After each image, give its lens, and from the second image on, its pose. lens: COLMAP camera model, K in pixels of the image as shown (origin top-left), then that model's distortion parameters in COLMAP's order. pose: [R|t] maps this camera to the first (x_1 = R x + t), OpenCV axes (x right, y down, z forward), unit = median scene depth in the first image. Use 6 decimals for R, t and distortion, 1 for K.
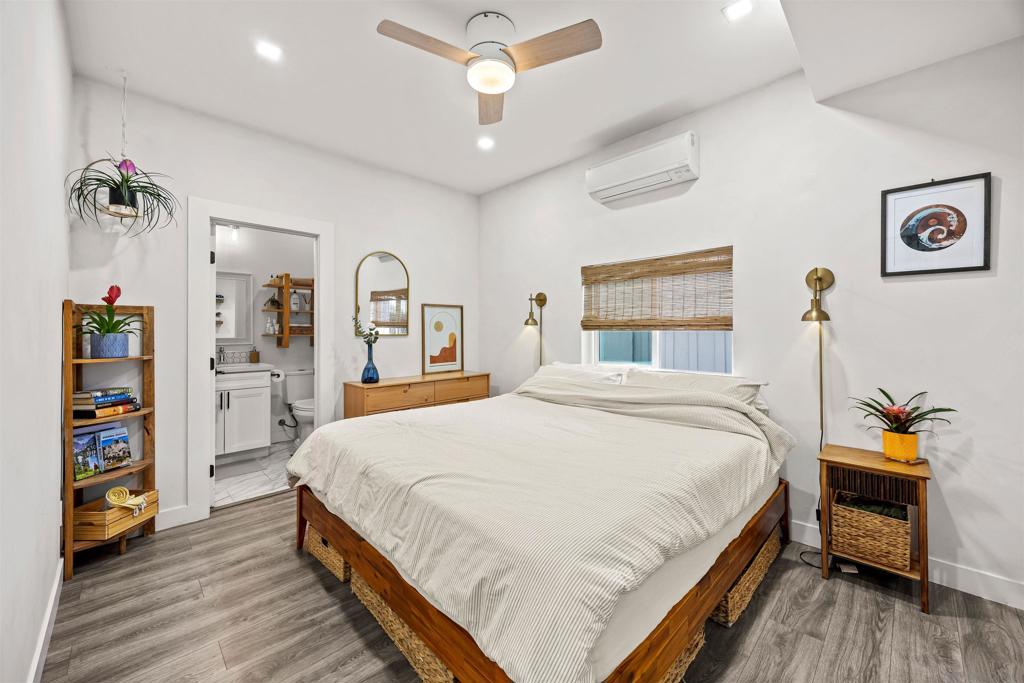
lens RADIAL K [[414.5, 0, 514.7], [0, 414.5, 337.4], [0, 0, 1]] dist [-0.002271, -0.000969]
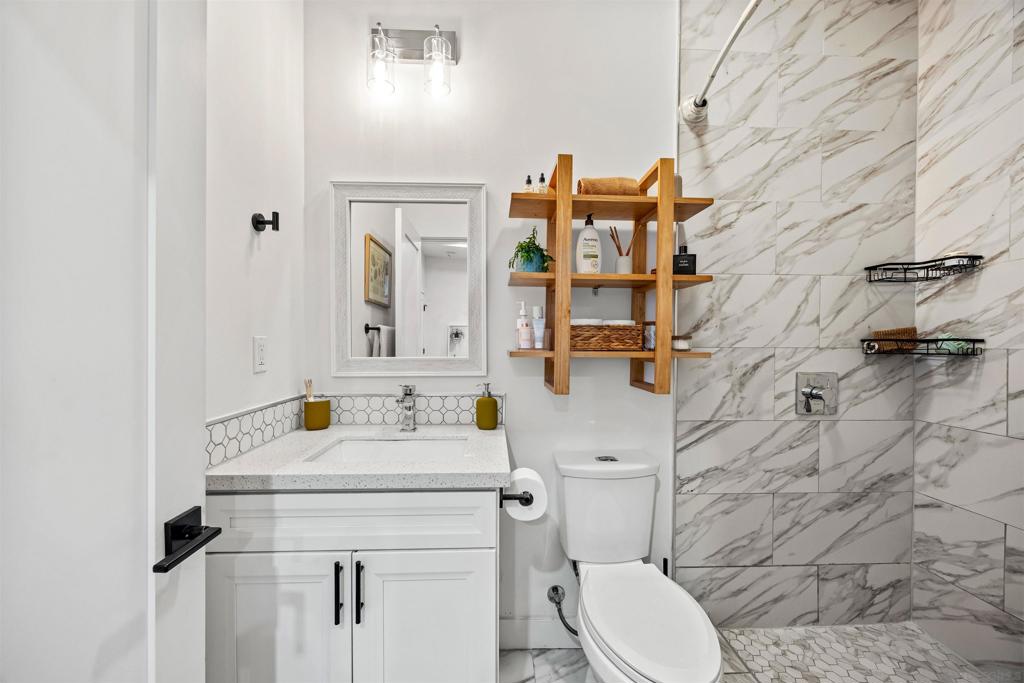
lens RADIAL K [[414.5, 0, 514.7], [0, 414.5, 337.4], [0, 0, 1]] dist [-0.002271, -0.000969]
pose [[0.729832, -0.001102, -0.683626, -0.364279], [-0.004873, 0.999965, -0.006814, -0.015460], [0.683610, 0.008304, 0.729801, 0.748967]]
